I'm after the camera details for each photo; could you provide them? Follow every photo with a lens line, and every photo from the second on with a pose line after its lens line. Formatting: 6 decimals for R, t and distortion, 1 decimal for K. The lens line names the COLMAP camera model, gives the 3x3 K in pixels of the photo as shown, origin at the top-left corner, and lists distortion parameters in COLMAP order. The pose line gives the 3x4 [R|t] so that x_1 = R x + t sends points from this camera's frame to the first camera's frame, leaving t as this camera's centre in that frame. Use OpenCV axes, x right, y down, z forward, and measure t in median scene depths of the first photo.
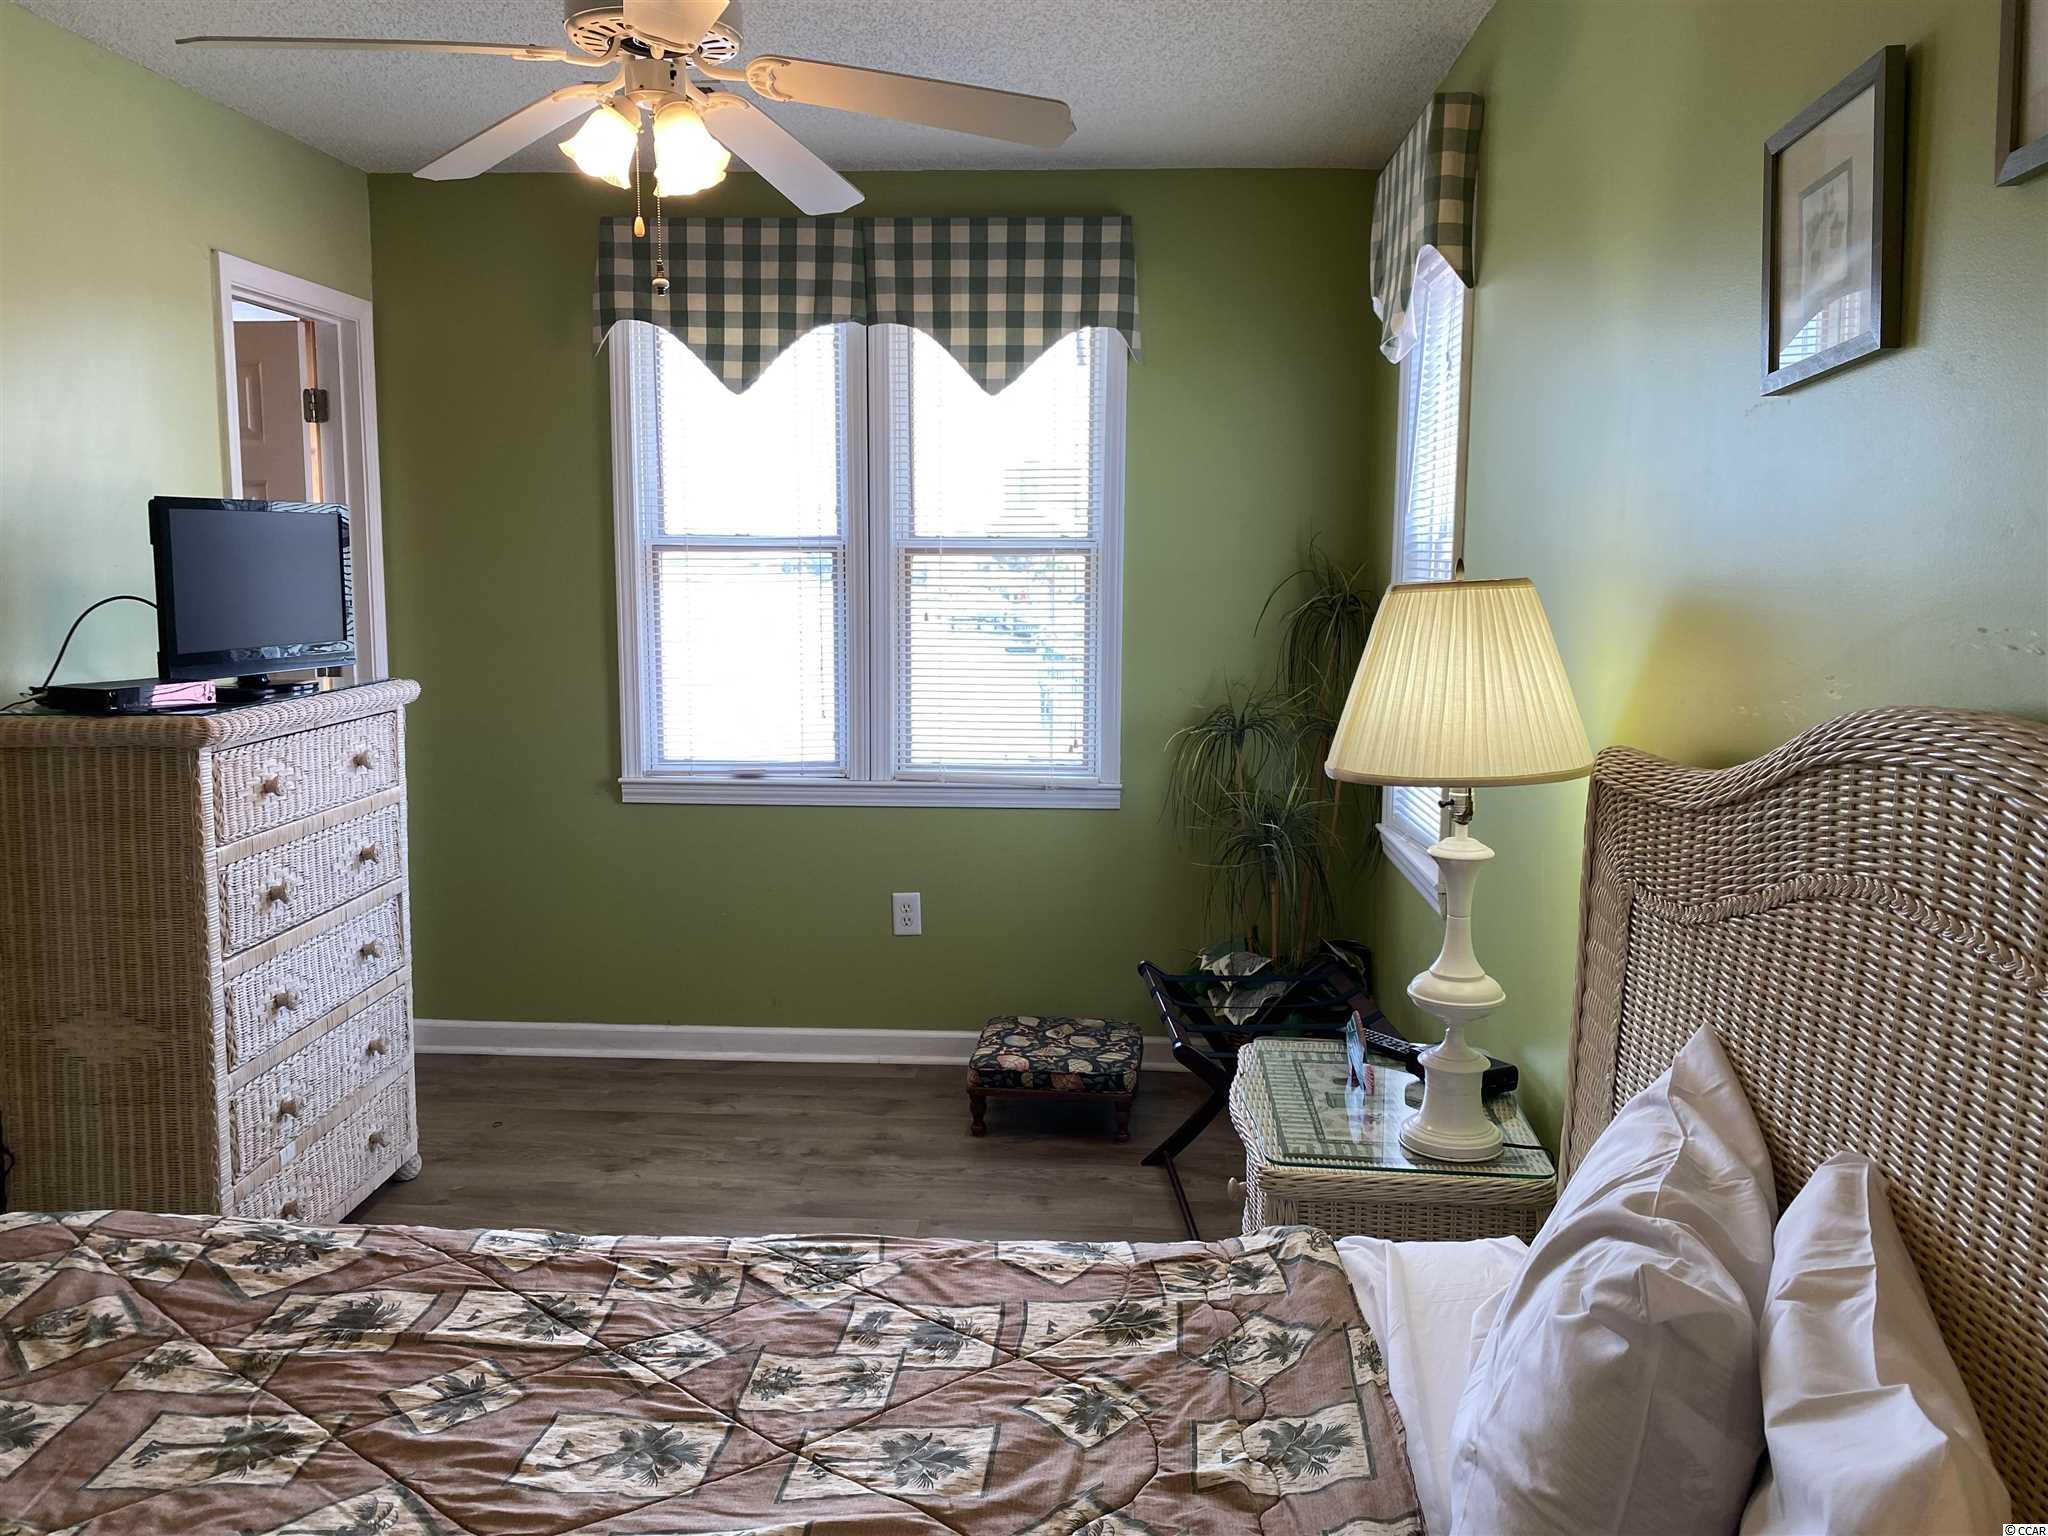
lens RADIAL K [[1577.6, 0, 1024.7], [0, 1577.6, 765.1], [0, 0, 1]] dist [0.051832, -0.050645]
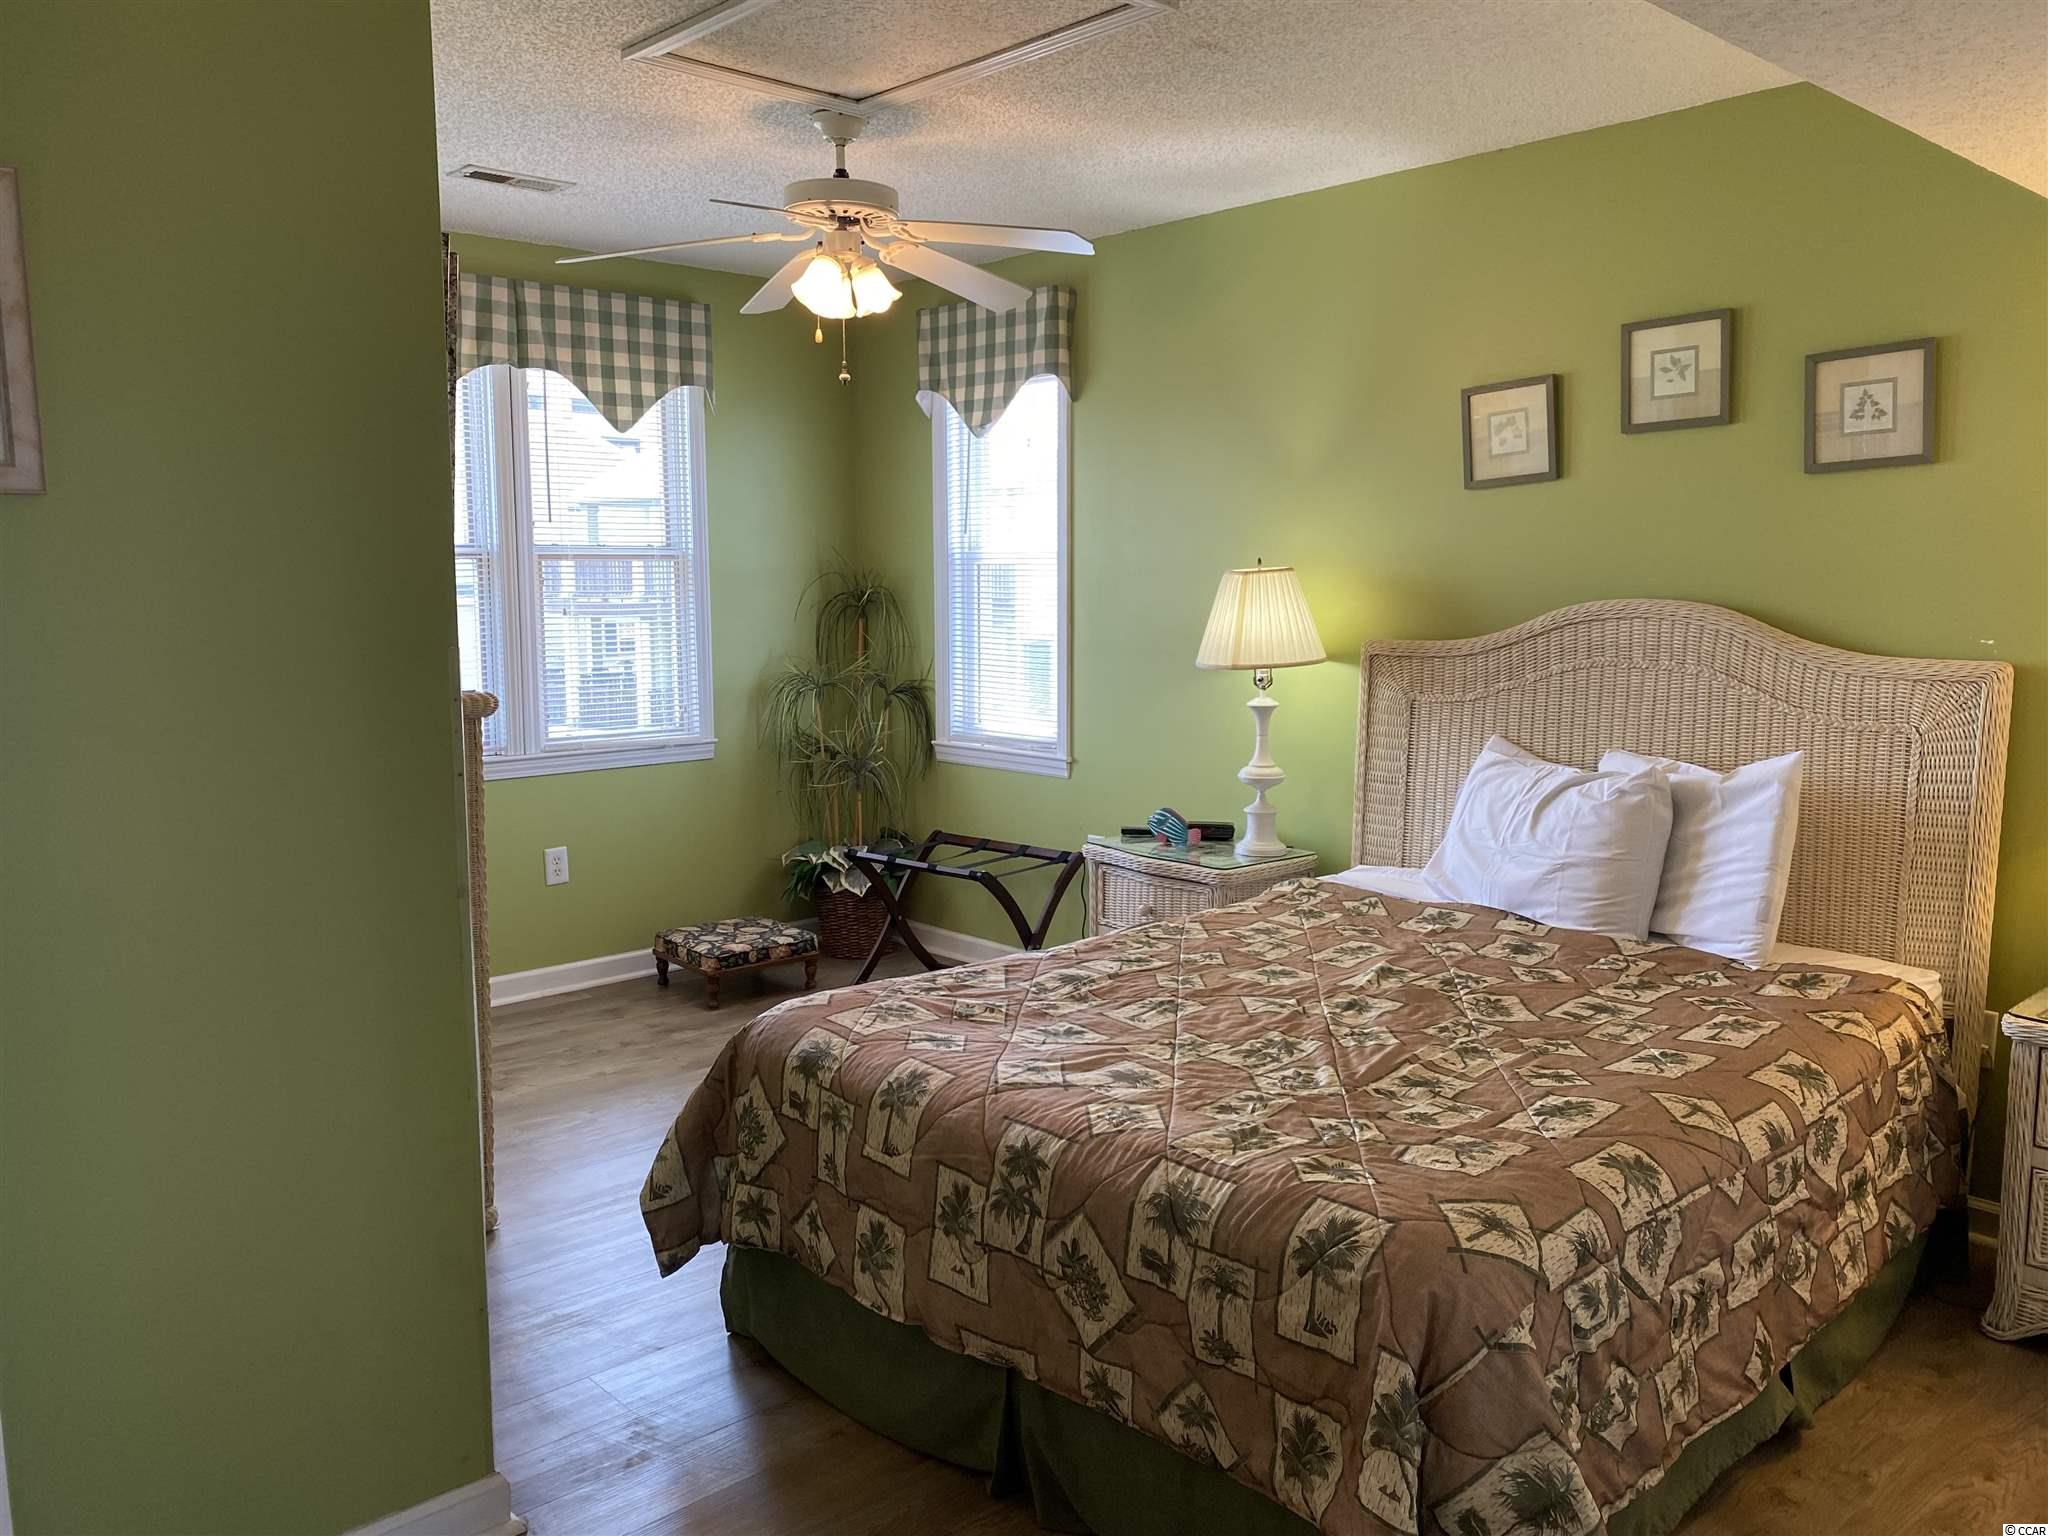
lens RADIAL K [[1577.6, 0, 1027.2], [0, 1577.6, 765.1], [0, 0, 1]] dist [0.051832, -0.050645]
pose [[0.686350, -0.096232, 0.720876, -0.737993], [0.106730, 0.993803, 0.031048, 0.022284], [-0.719397, 0.055630, 0.692368, -0.084291]]
